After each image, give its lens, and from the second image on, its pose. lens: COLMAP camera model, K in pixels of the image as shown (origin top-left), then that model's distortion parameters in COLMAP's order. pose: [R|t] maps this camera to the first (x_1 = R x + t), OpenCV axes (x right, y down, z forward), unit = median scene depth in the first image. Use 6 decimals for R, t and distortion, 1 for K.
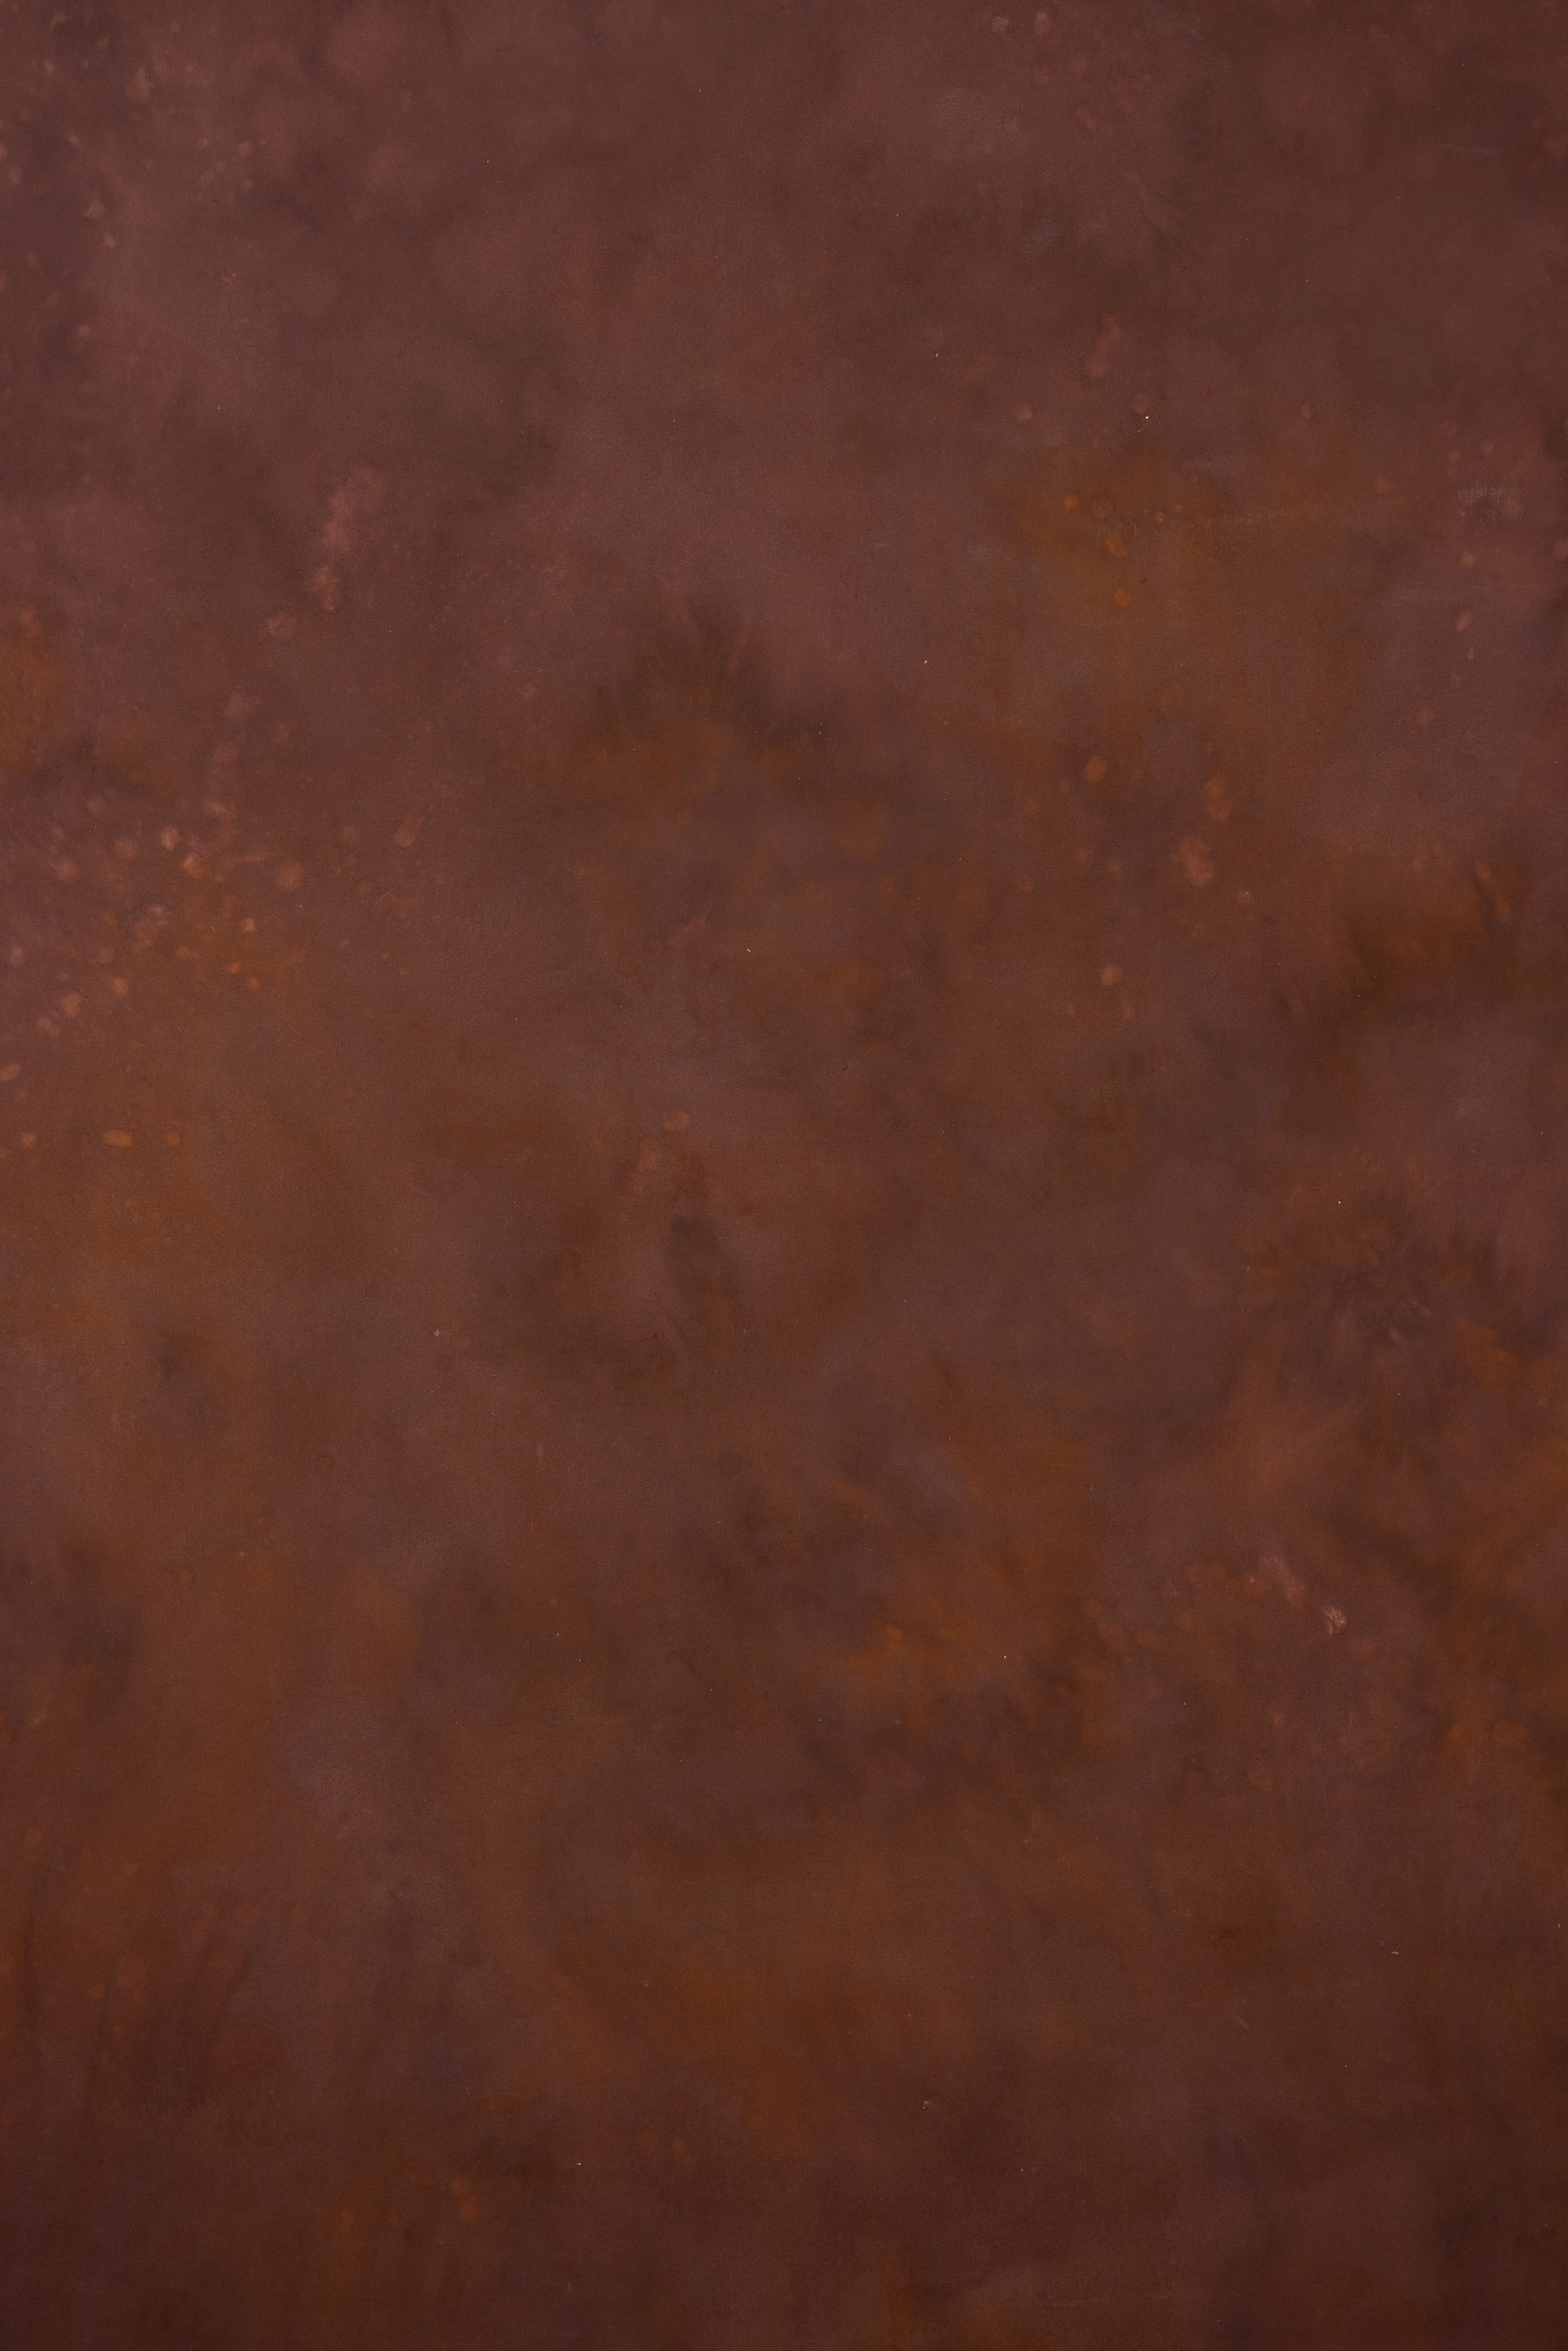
lens RADIAL K [[3343.2, 0, 784.0], [0, 3343.2, 1175.5], [0, 0, 1]] dist [0.012206, -0.058991]
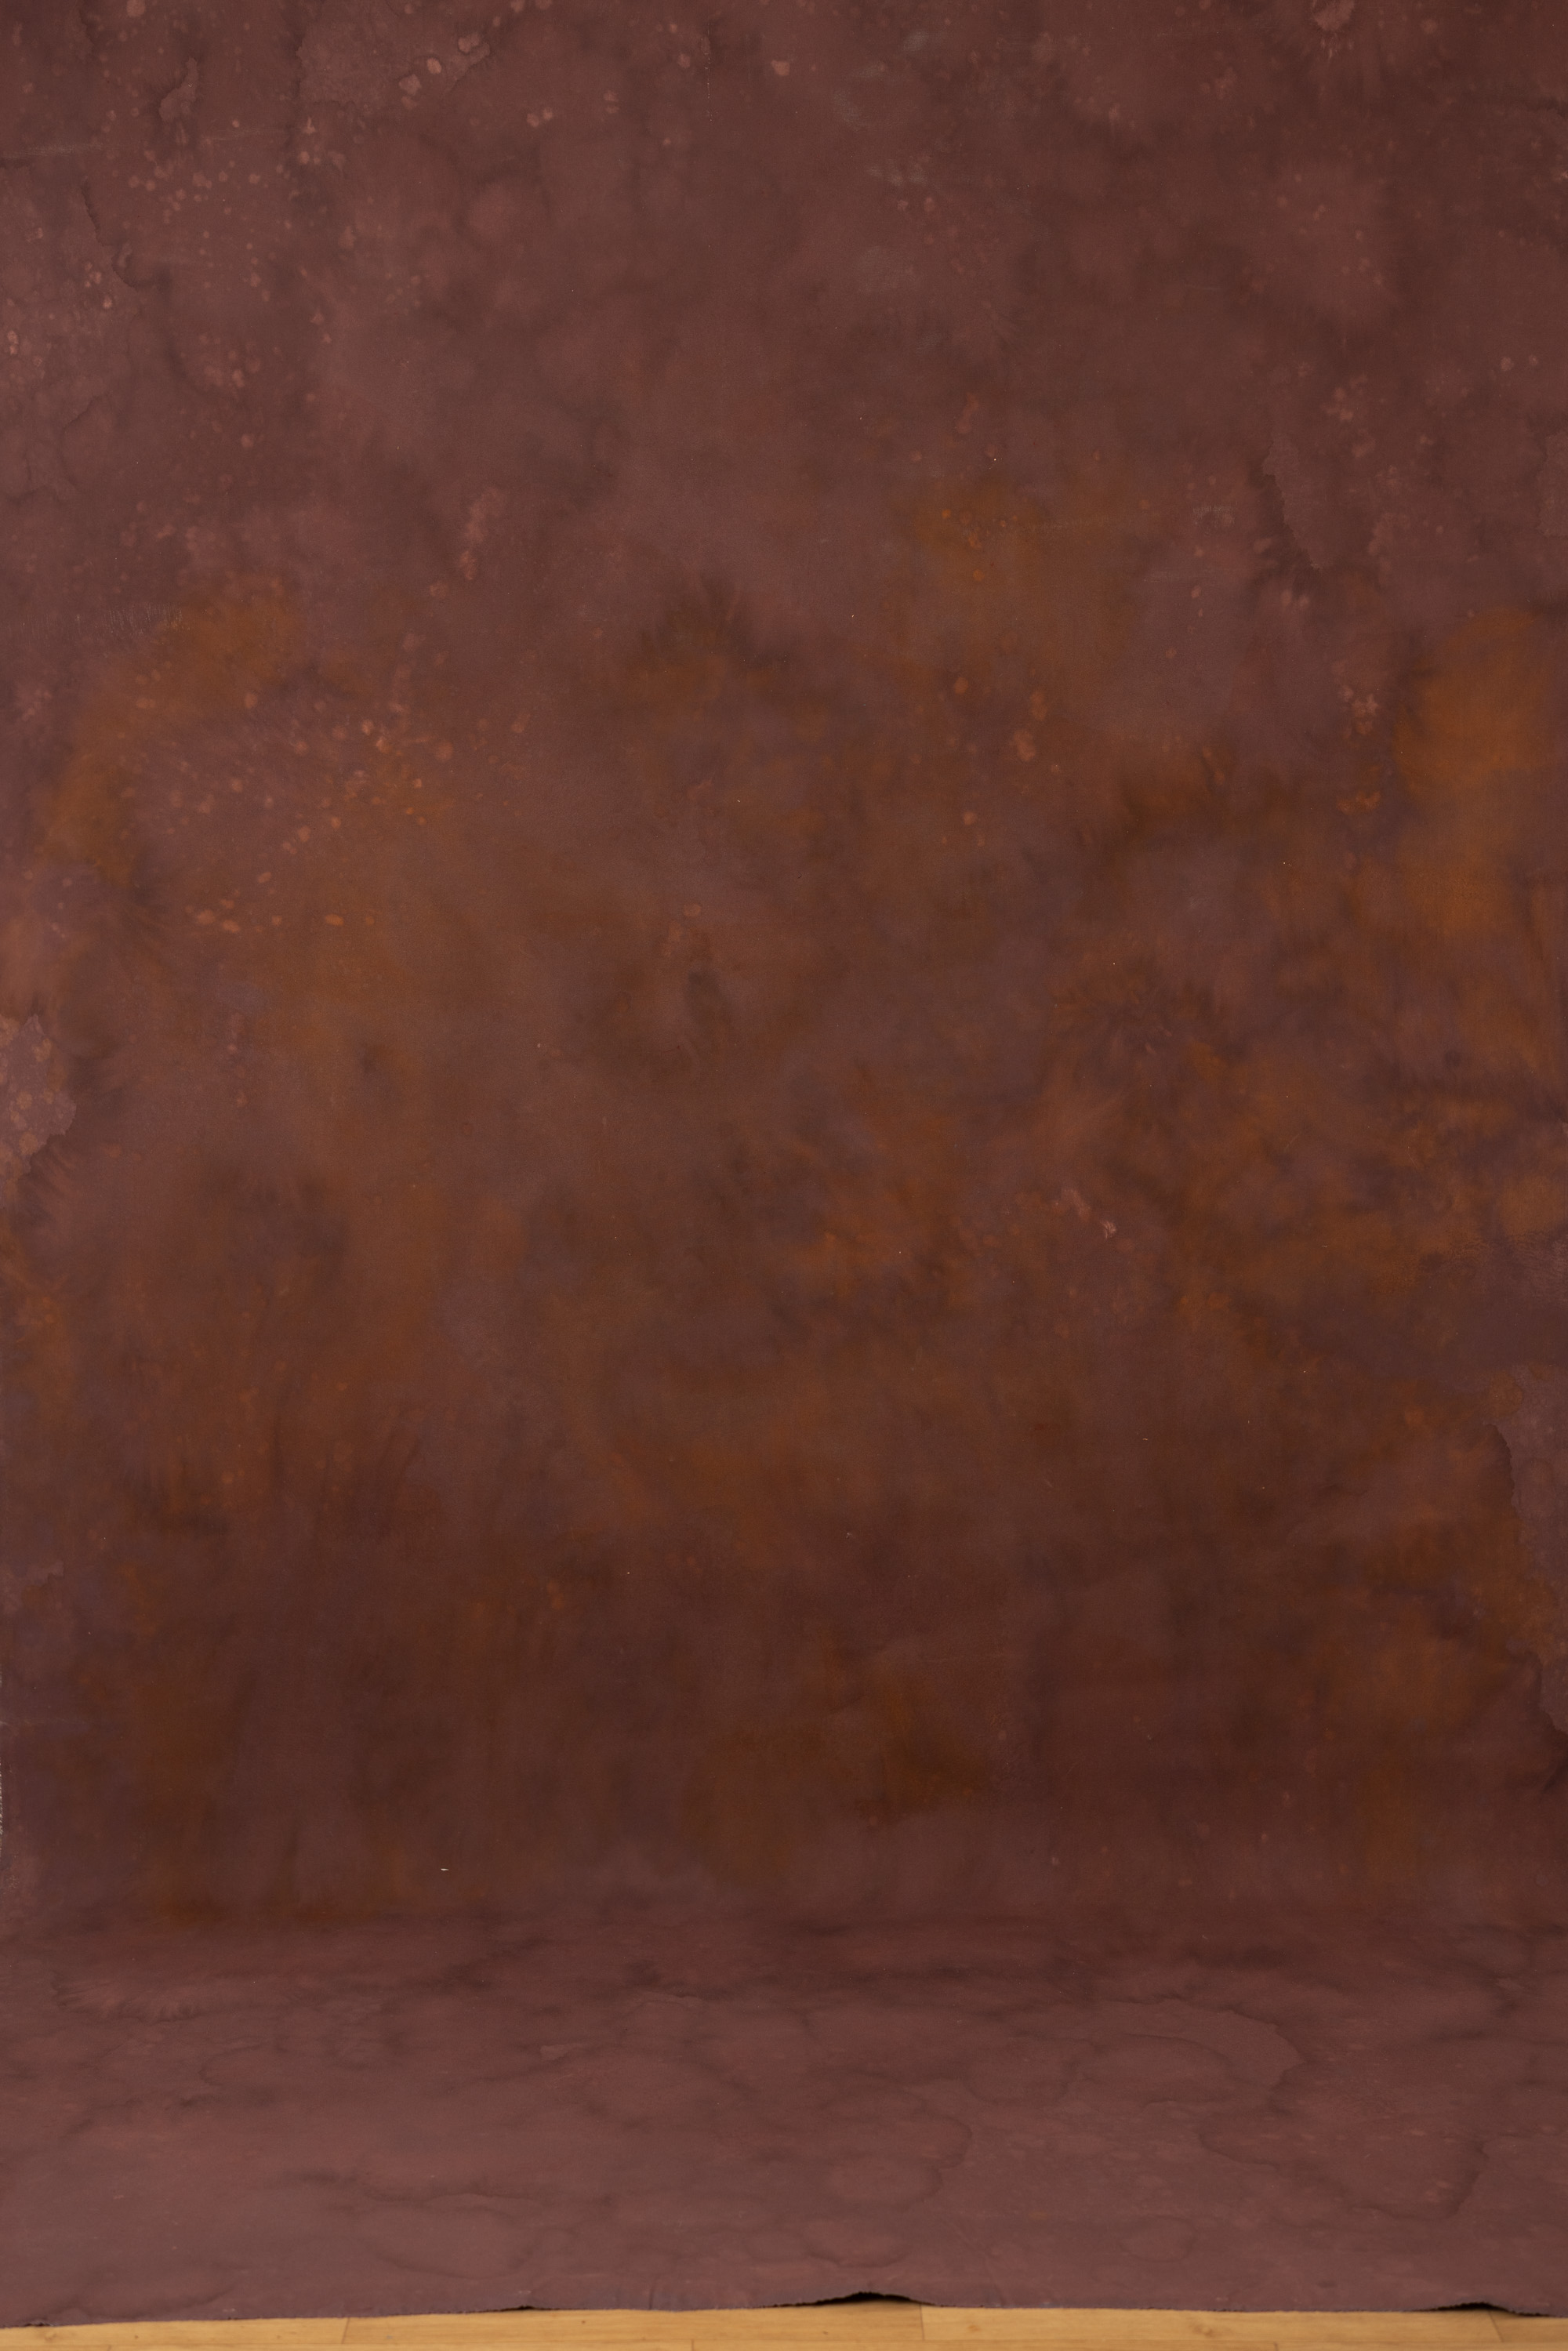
lens RADIAL K [[3329.8, 0, 784.0], [0, 3329.8, 1175.5], [0, 0, 1]] dist [0.009995, -0.036420]
pose [[0.999723, 0.001623, 0.023473, -0.025640], [-0.003371, 0.997207, 0.074611, -0.008942], [-0.023286, -0.074669, 0.996936, -0.566338]]
